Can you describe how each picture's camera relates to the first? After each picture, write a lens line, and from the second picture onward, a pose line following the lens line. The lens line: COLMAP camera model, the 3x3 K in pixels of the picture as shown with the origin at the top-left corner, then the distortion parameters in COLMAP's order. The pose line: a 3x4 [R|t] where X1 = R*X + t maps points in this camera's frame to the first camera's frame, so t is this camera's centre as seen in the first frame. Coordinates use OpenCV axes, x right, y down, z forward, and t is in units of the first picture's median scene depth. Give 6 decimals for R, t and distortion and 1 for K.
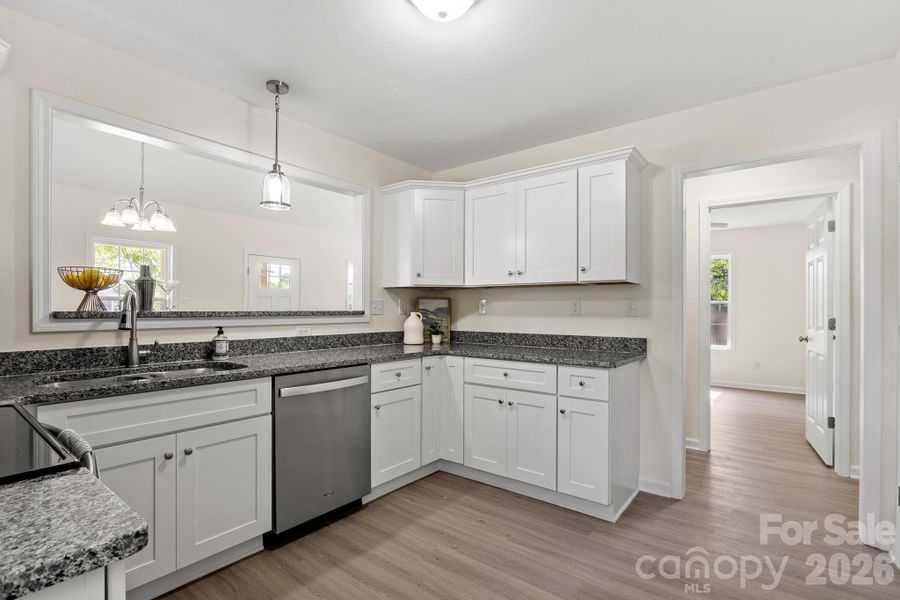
lens RADIAL K [[425.8, 0, 452.3], [0, 425.8, 309.5], [0, 0, 1]] dist [-0.020427, 0.006128]
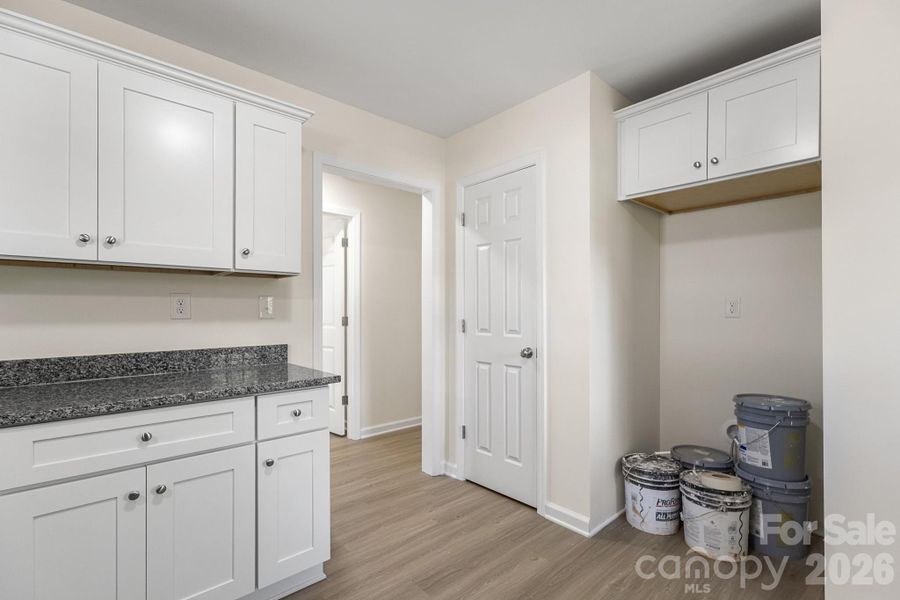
lens RADIAL K [[416.0, 0, 452.2], [0, 416.0, 306.8], [0, 0, 1]] dist [0.002143, 0.000125]
pose [[0.171397, 0.002904, 0.985198, -0.315393], [0.002799, 0.999990, -0.003435, -0.002527], [-0.985198, 0.003346, 0.171387, 0.563597]]
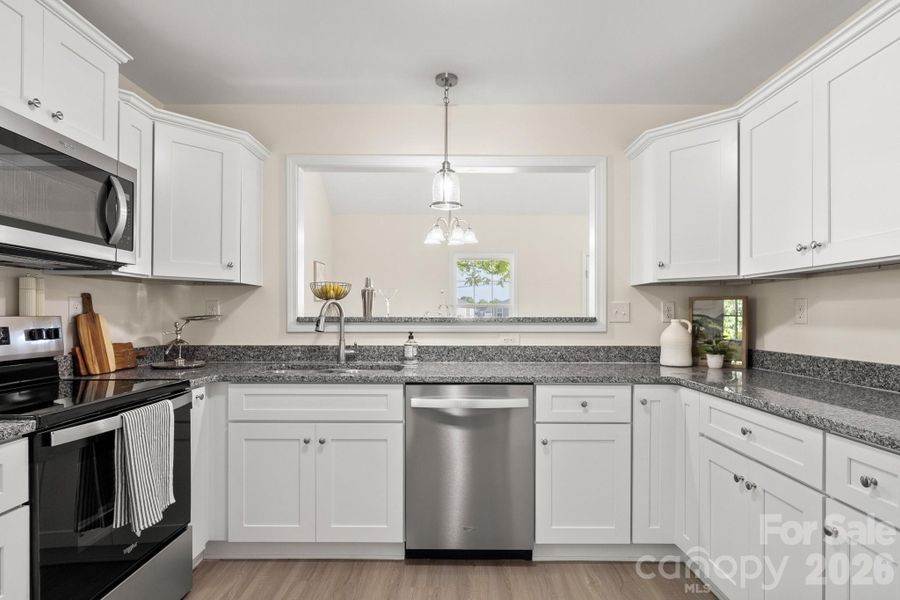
lens RADIAL K [[477.4, 0, 450.1], [0, 477.4, 314.7], [0, 0, 1]] dist [-0.002408, -0.000305]
pose [[0.613188, -0.001561, -0.789935, 0.392145], [-0.000119, 0.999998, -0.002069, 0.000863], [0.789937, 0.001363, 0.613187, 0.320849]]
